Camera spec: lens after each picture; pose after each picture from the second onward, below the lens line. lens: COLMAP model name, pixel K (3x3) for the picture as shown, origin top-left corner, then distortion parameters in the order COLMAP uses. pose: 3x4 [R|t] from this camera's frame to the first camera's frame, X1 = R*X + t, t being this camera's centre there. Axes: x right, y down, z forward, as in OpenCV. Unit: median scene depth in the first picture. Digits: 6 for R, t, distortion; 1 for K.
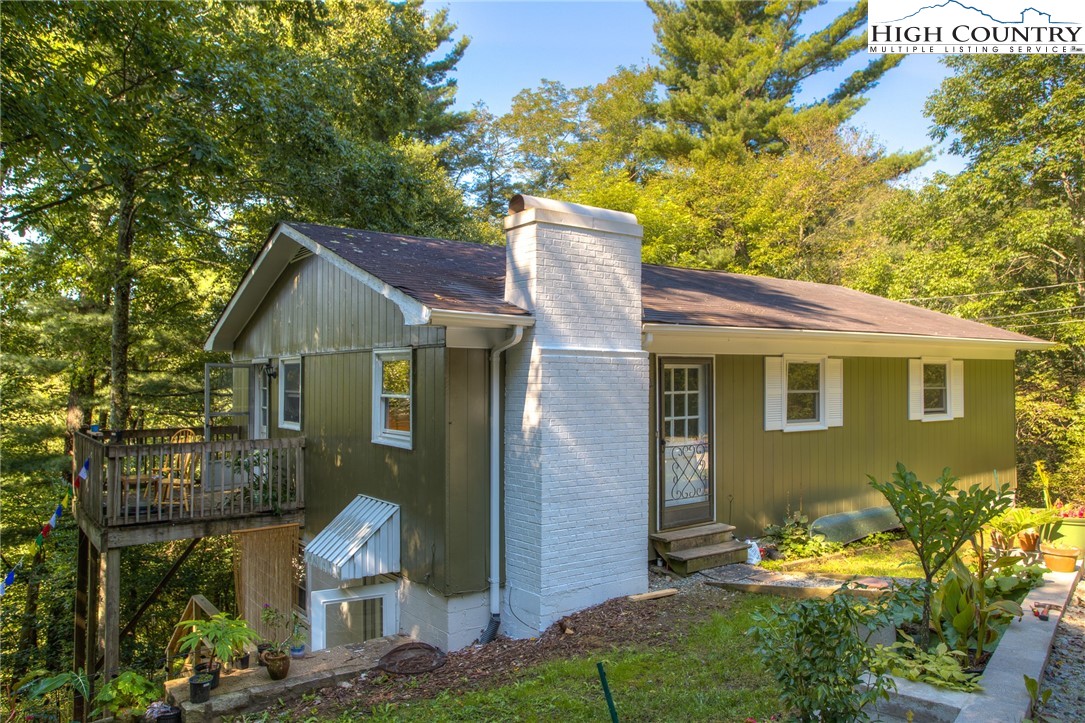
lens RADIAL K [[815.4, 0, 556.3], [0, 815.4, 351.0], [0, 0, 1]] dist [-0.018710, 0.014412]
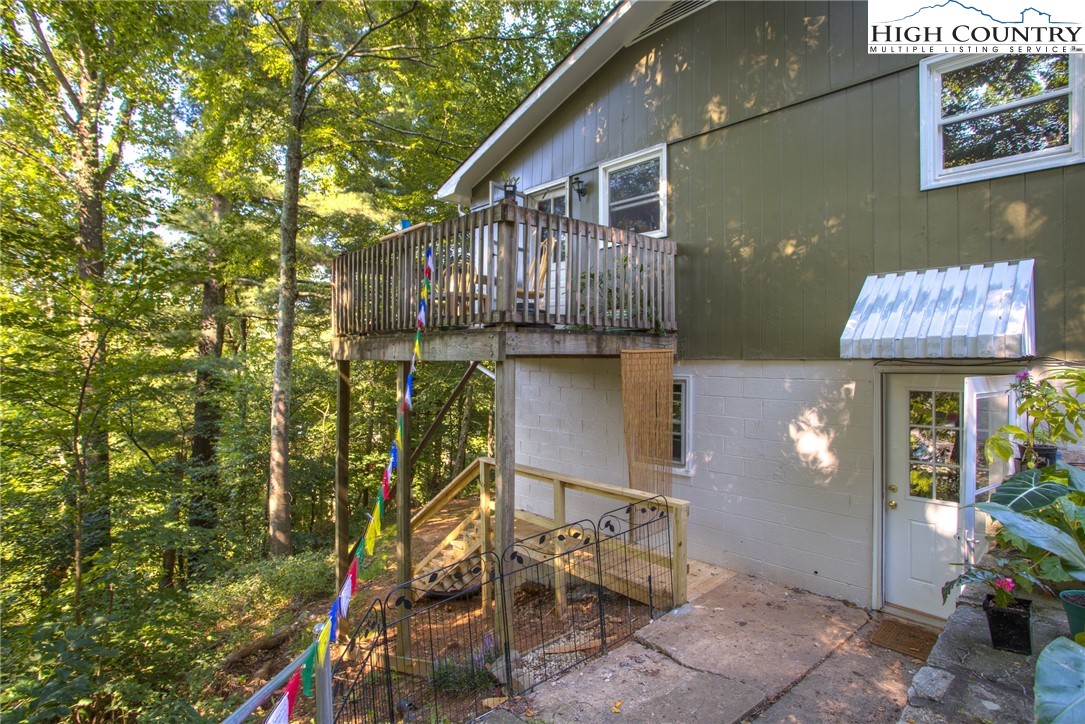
lens RADIAL K [[573.2, 0, 539.0], [0, 573.2, 355.3], [0, 0, 1]] dist [-0.059725, 0.001075]
pose [[0.993624, 0.000882, 0.112740, -0.464303], [-0.003886, 0.999643, 0.026426, 0.185281], [-0.112677, -0.026696, 0.993273, 0.420119]]
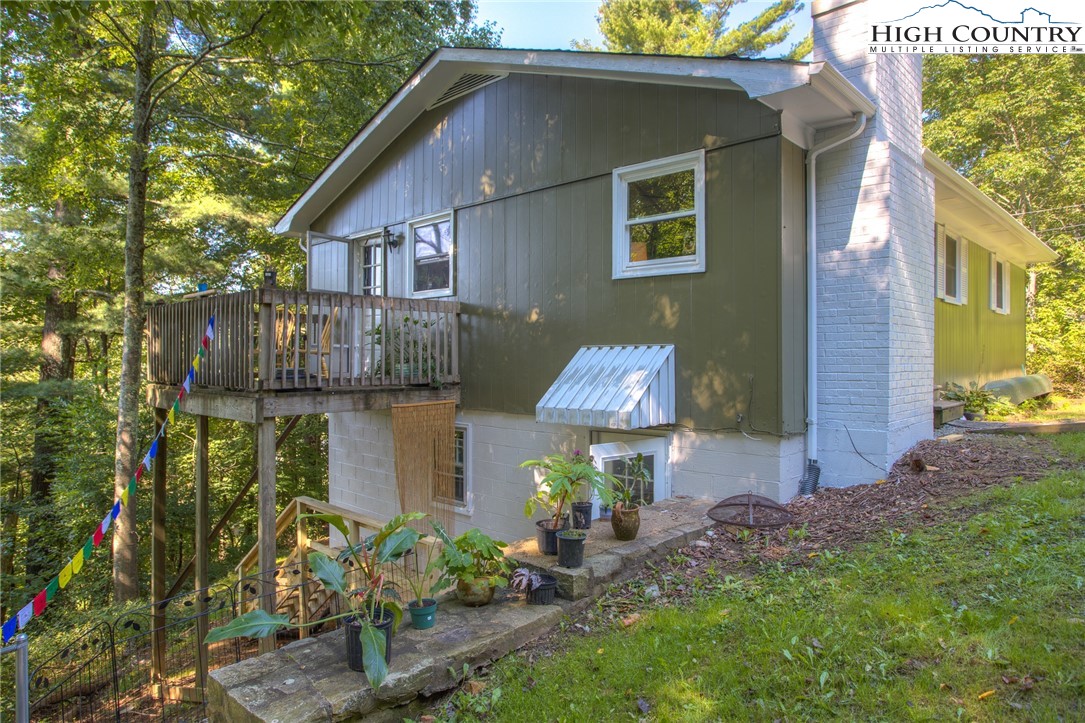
lens RADIAL K [[680.6, 0, 545.8], [0, 680.6, 356.1], [0, 0, 1]] dist [-0.031825, 0.006411]
pose [[0.982245, -0.001450, 0.187595, -0.325704], [-0.003652, 0.999633, 0.026845, 0.131929], [-0.187565, -0.027053, 0.981879, 0.242486]]
